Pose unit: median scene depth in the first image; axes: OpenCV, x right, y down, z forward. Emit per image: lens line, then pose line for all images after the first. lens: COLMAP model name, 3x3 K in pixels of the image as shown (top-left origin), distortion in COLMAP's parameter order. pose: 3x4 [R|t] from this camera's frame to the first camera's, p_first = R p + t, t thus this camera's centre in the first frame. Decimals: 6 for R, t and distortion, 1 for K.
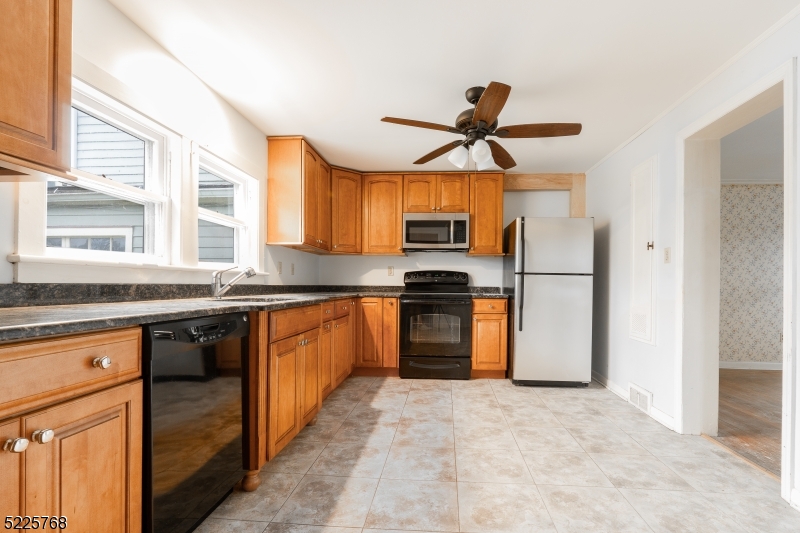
lens RADIAL K [[384.9, 0, 401.6], [0, 384.9, 284.5], [0, 0, 1]] dist [-0.001260, -0.000219]
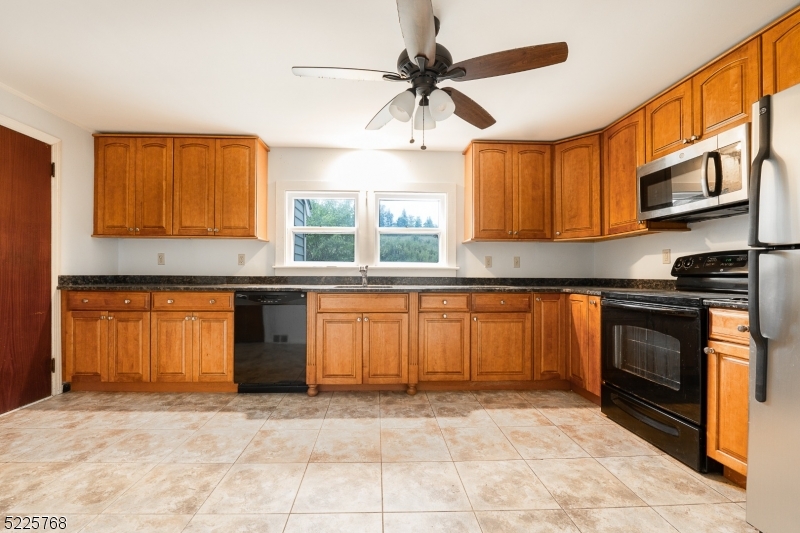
lens RADIAL K [[338.6, 0, 396.5], [0, 338.6, 271.4], [0, 0, 1]] dist [-0.005213, -0.000121]
pose [[0.120501, -0.017138, -0.992565, 0.713191], [-0.002985, 0.999840, -0.017626, 0.001324], [0.992709, 0.005087, 0.120431, 0.728119]]
